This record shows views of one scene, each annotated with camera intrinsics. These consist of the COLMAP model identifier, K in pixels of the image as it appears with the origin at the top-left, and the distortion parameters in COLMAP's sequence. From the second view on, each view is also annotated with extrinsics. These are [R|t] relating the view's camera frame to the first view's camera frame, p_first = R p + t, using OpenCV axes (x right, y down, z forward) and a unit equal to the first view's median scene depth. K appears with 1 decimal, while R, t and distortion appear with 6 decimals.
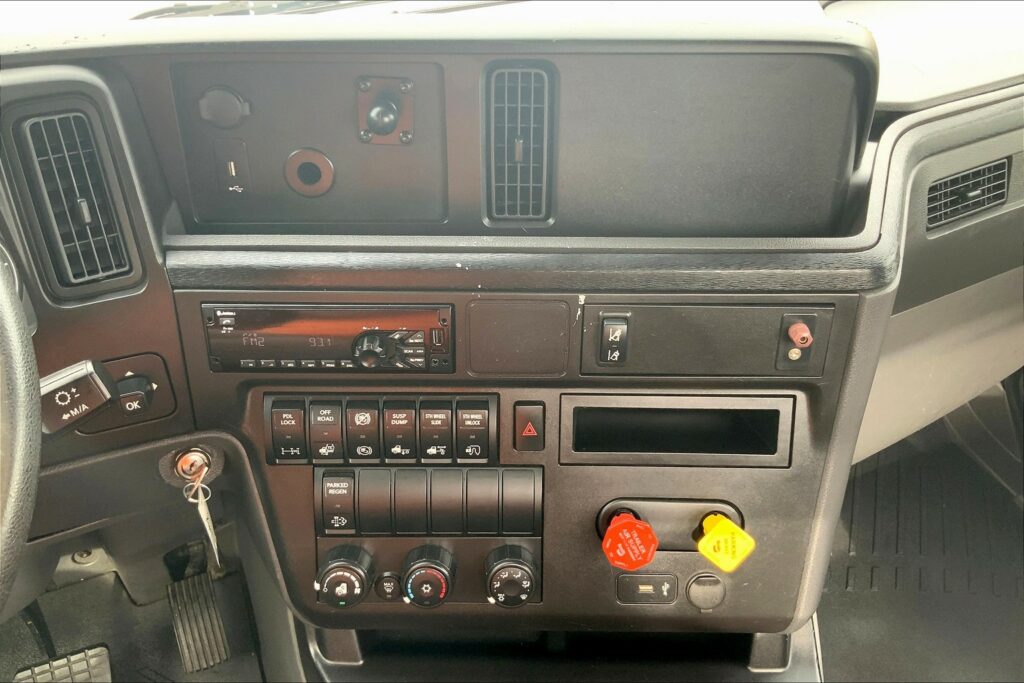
lens RADIAL K [[834.2, 0, 504.2], [0, 834.2, 338.3], [0, 0, 1]] dist [0.031559, -0.009588]
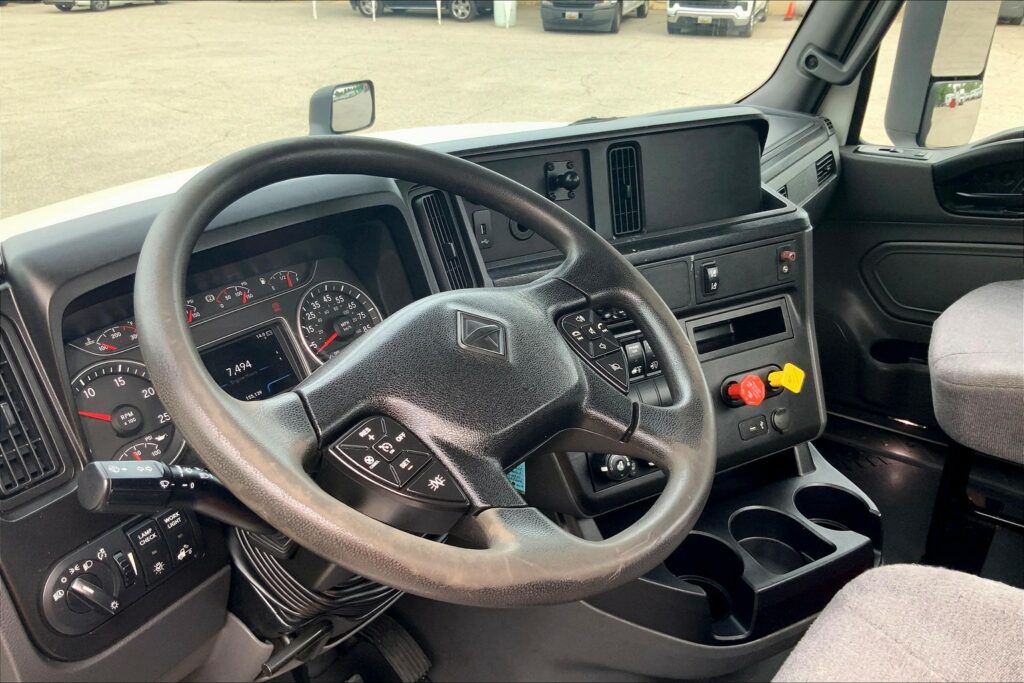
lens RADIAL K [[834.2, 0, 504.2], [0, 834.2, 338.3], [0, 0, 1]] dist [0.031559, -0.009588]
pose [[0.873456, -0.214297, 0.437209, -1.002789], [0.310404, 0.936887, -0.160911, 0.257296], [-0.375132, 0.276260, 0.884848, -0.358362]]
